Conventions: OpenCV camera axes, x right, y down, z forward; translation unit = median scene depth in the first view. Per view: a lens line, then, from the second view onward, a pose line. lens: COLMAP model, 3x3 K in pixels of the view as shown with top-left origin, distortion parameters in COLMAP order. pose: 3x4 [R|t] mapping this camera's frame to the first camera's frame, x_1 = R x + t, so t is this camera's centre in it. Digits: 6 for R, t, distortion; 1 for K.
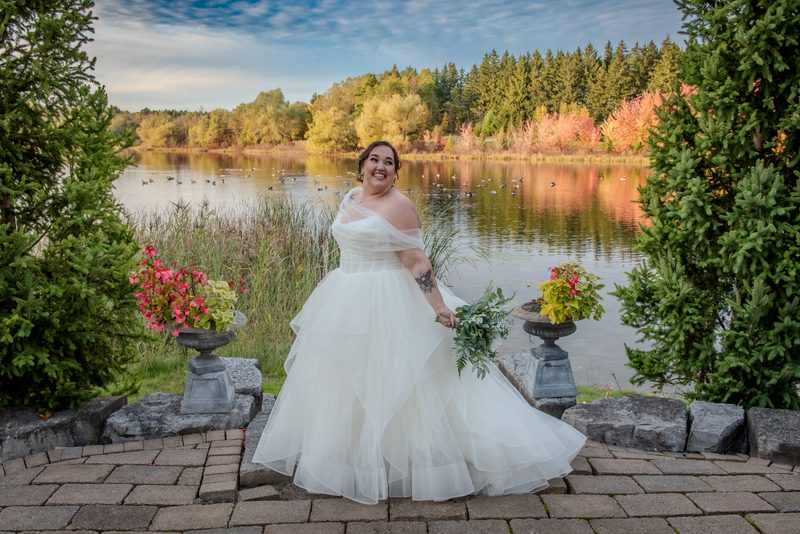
lens RADIAL K [[704.1, 0, 400.0], [0, 704.1, 267.0], [0, 0, 1]] dist [-0.004573, -0.005381]
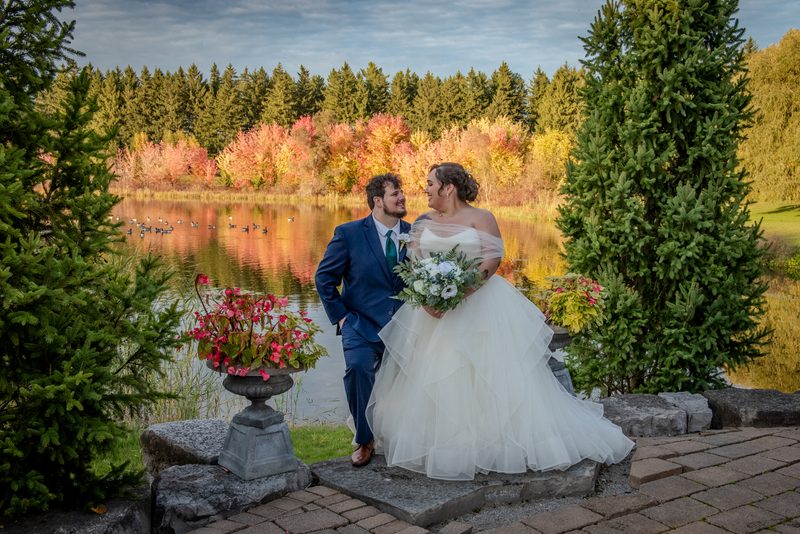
lens RADIAL K [[811.8, 0, 435.3], [0, 811.8, 277.5], [0, 0, 1]] dist [0.011792, 0.010643]
pose [[0.844979, -0.044689, 0.532930, -0.545004], [0.073119, 0.996799, -0.032346, 0.020686], [-0.529778, 0.066299, 0.845541, 0.075084]]
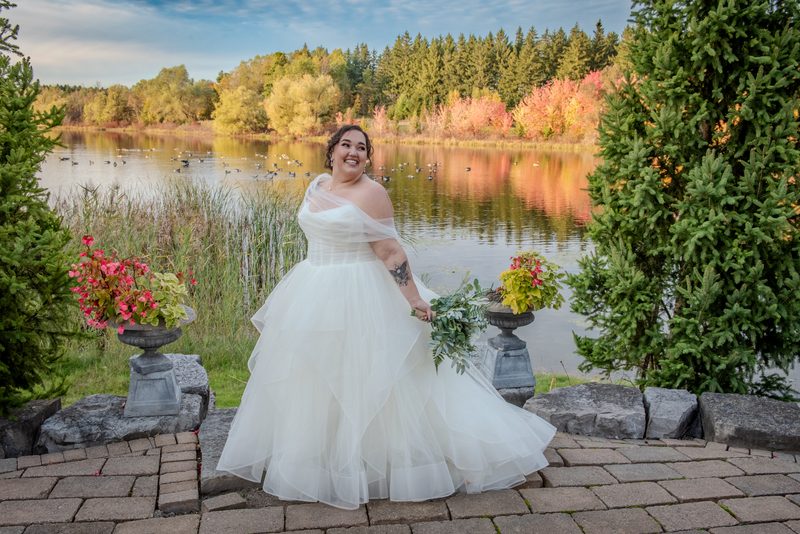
lens RADIAL K [[713.5, 0, 400.0], [0, 713.5, 267.0], [0, 0, 1]] dist [-0.003166, -0.001278]
pose [[0.992155, -0.006789, 0.124829, -0.060655], [0.004130, 0.999759, 0.021550, -0.006459], [-0.124946, -0.020865, 0.991944, 0.027355]]
